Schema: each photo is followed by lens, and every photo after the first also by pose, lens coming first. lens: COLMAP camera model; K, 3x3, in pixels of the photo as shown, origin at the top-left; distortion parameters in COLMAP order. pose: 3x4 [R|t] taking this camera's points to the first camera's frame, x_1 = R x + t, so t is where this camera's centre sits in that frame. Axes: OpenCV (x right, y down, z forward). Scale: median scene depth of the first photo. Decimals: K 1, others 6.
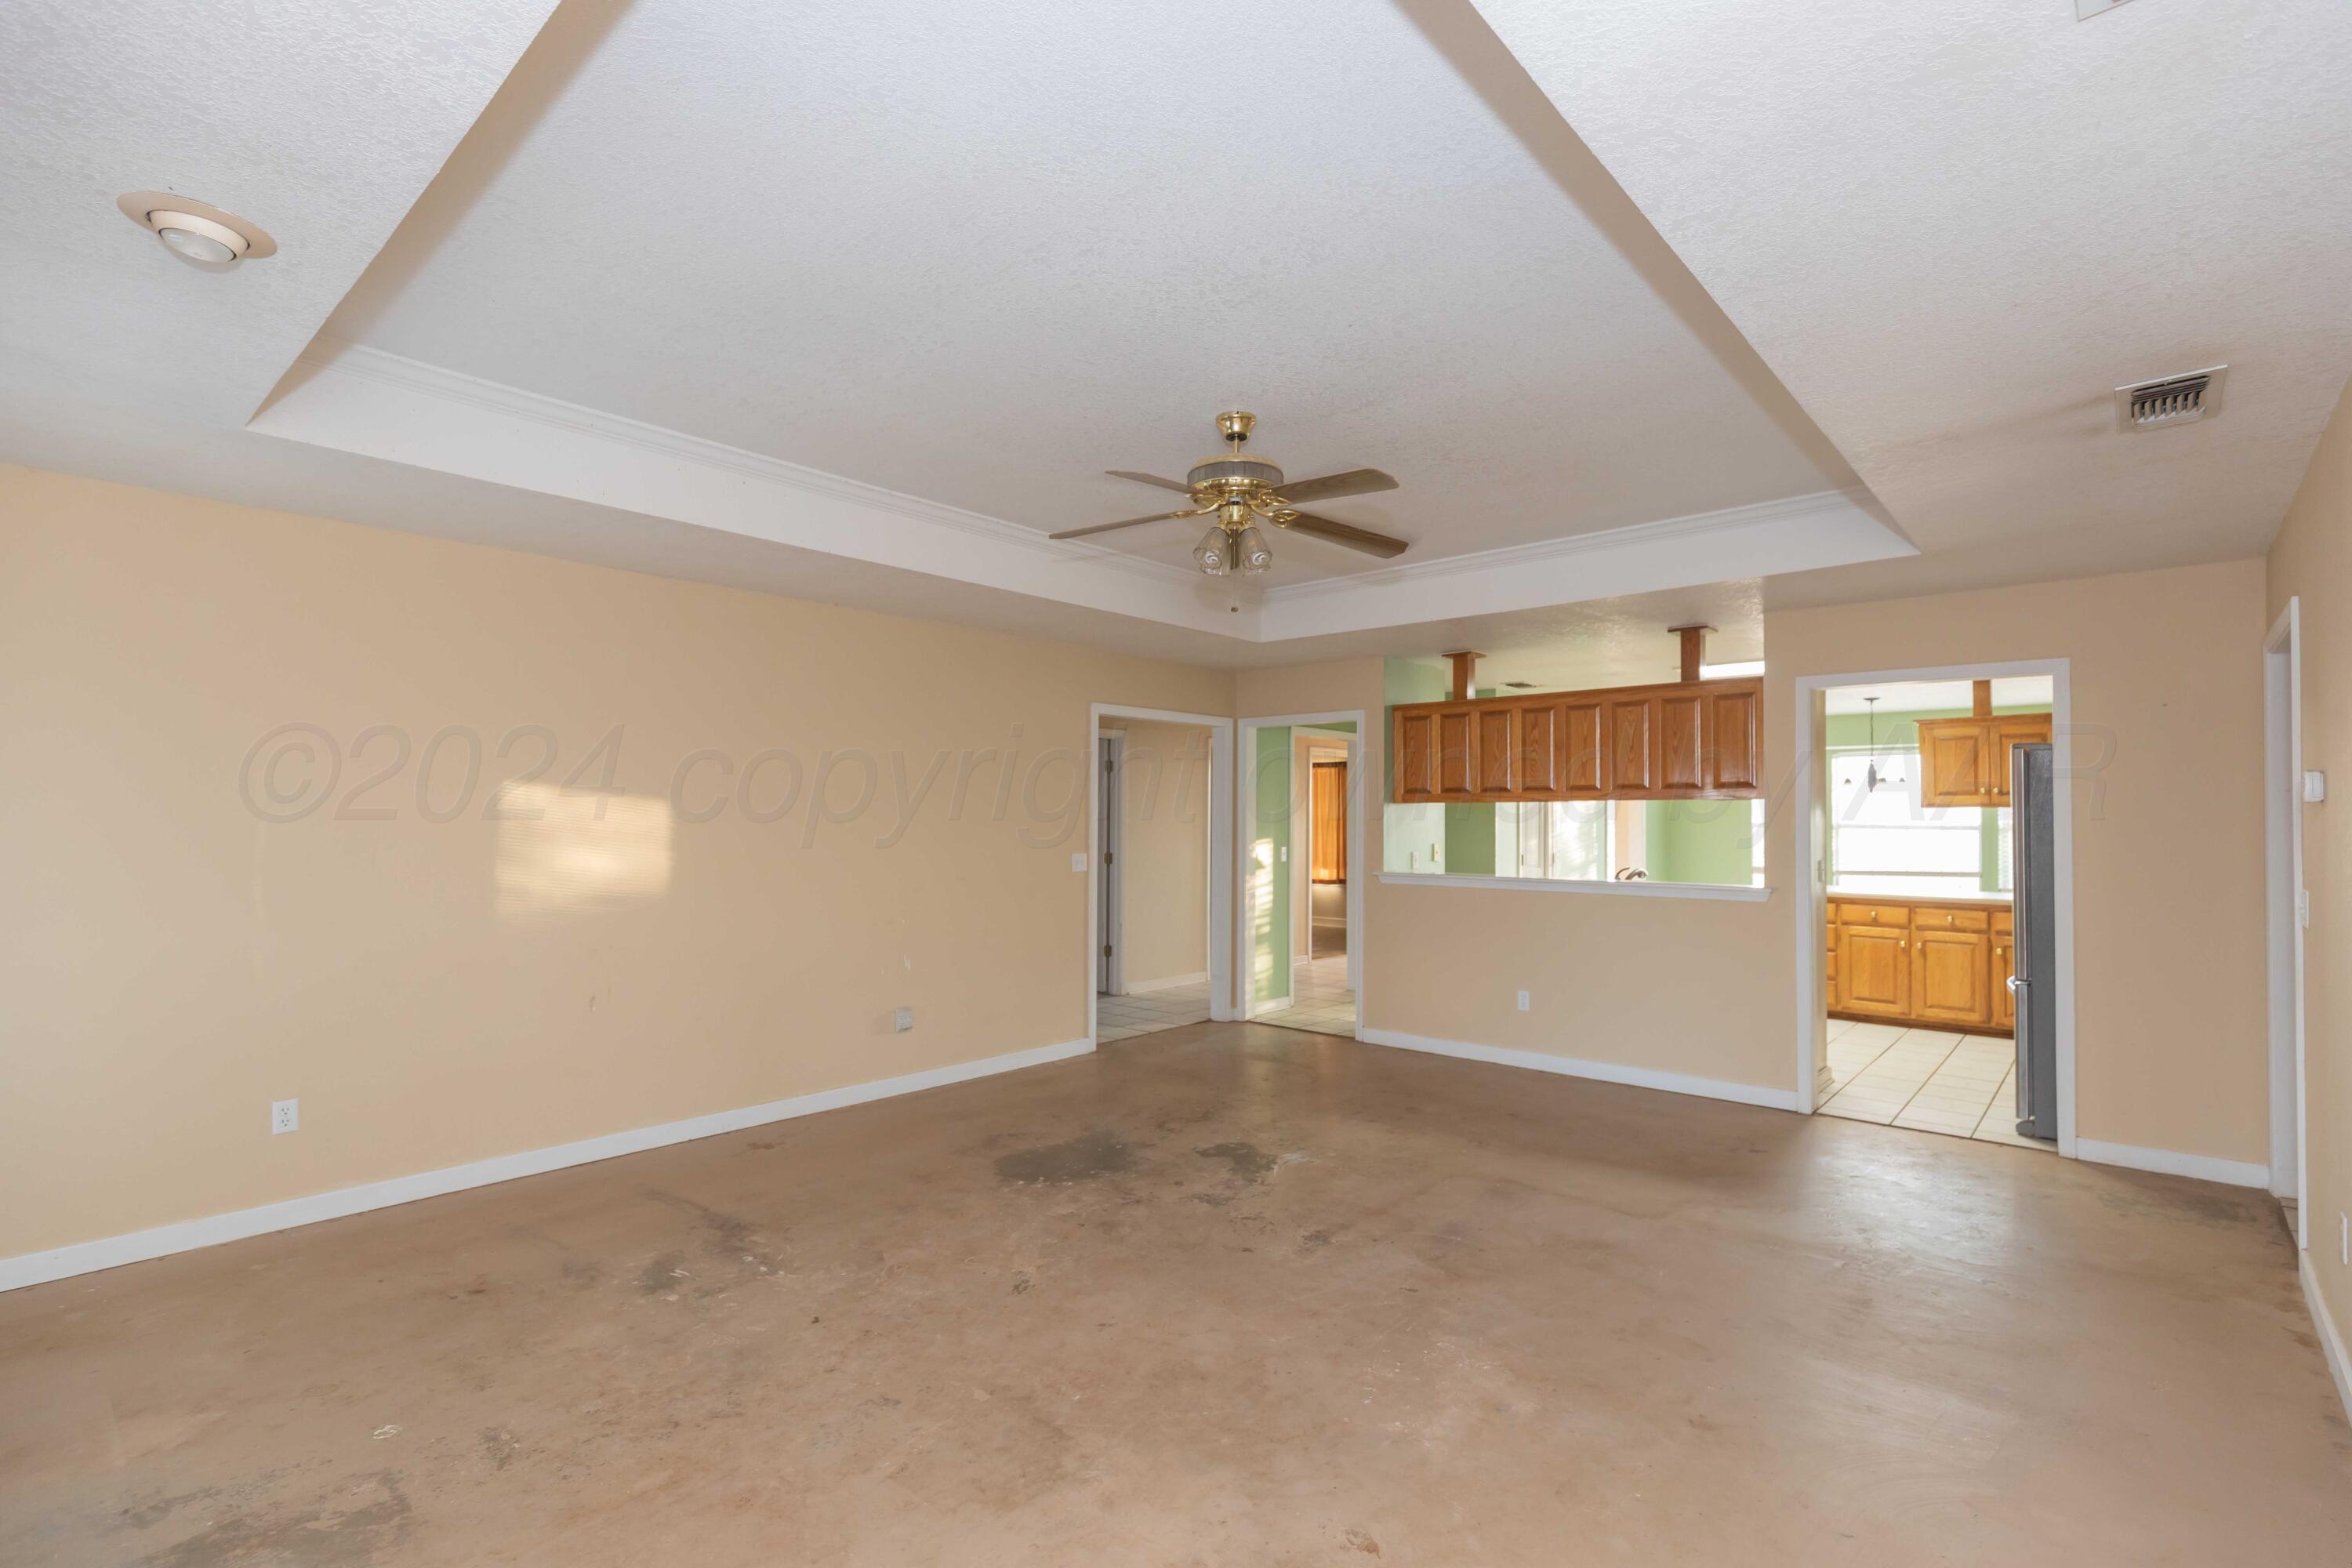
lens RADIAL K [[1091.8, 0, 1175.5], [0, 1091.8, 803.7], [0, 0, 1]] dist [0.003186, 0.000158]
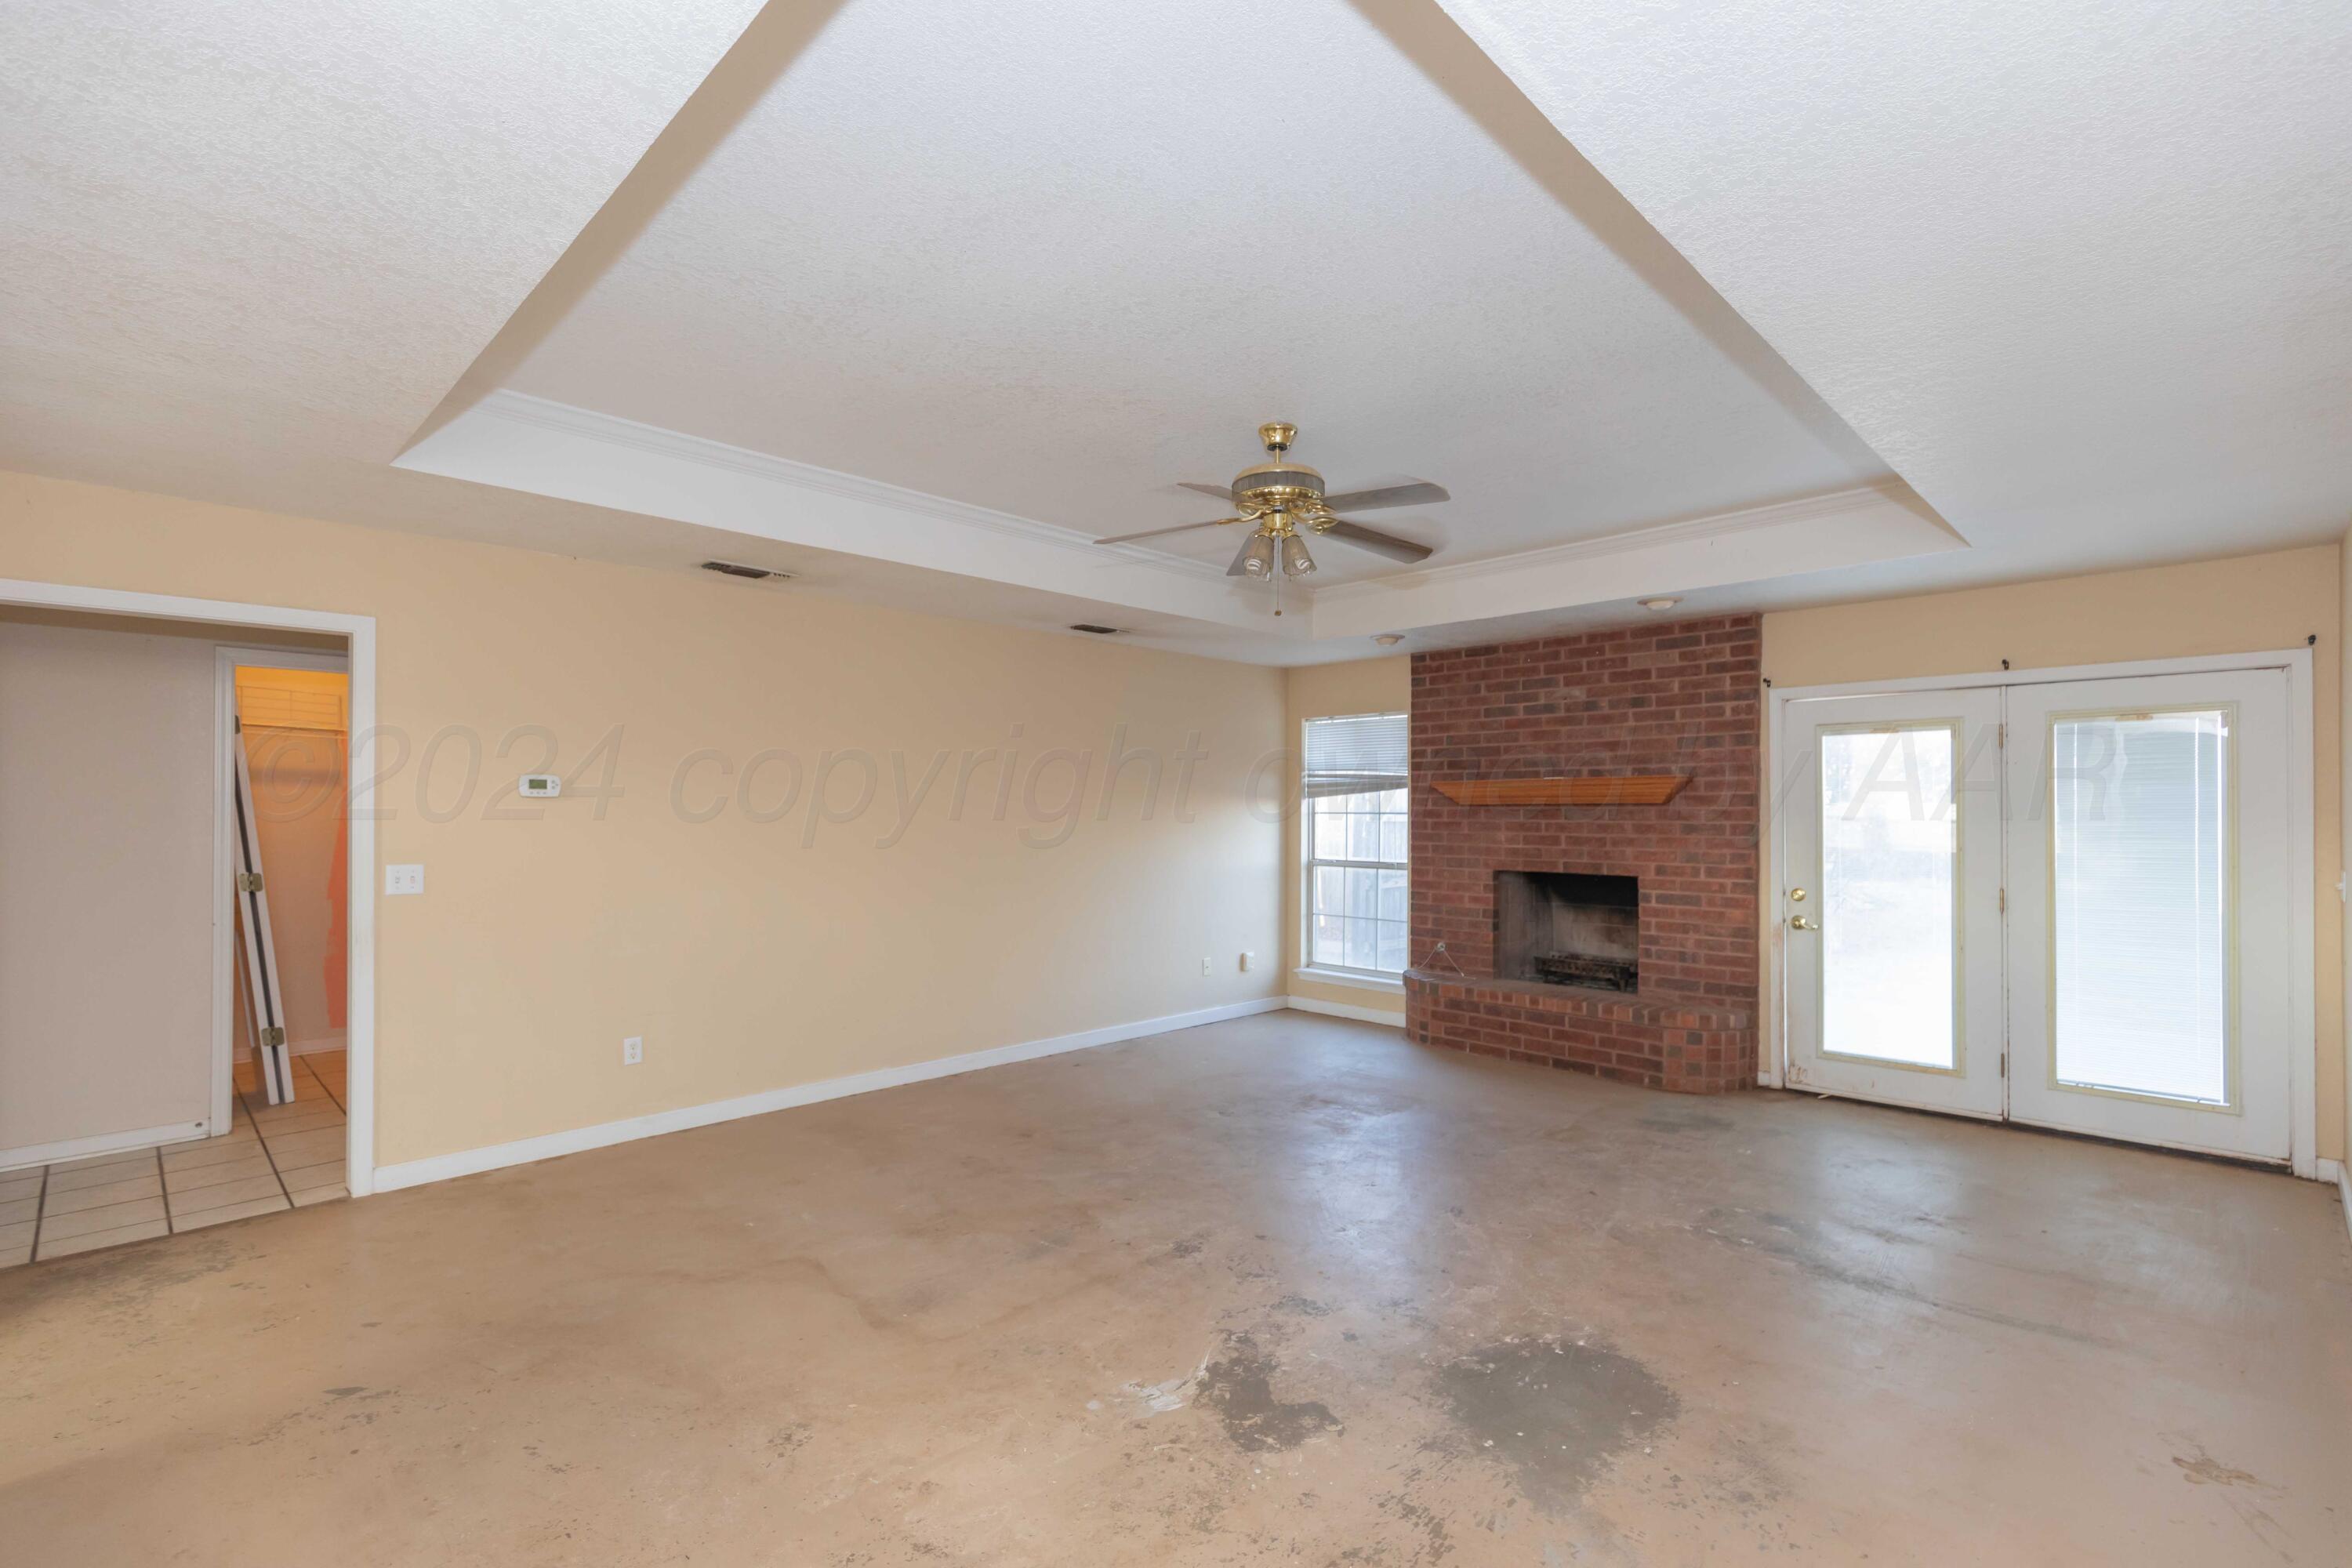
lens RADIAL K [[1046.2, 0, 1194.6], [0, 1046.2, 808.2], [0, 0, 1]] dist [0.003563, 0.000368]
pose [[-0.999249, -0.006397, 0.038227, 0.078647], [-0.007013, 0.999847, -0.016023, 0.022620], [-0.038118, -0.016279, -0.999141, 1.678389]]
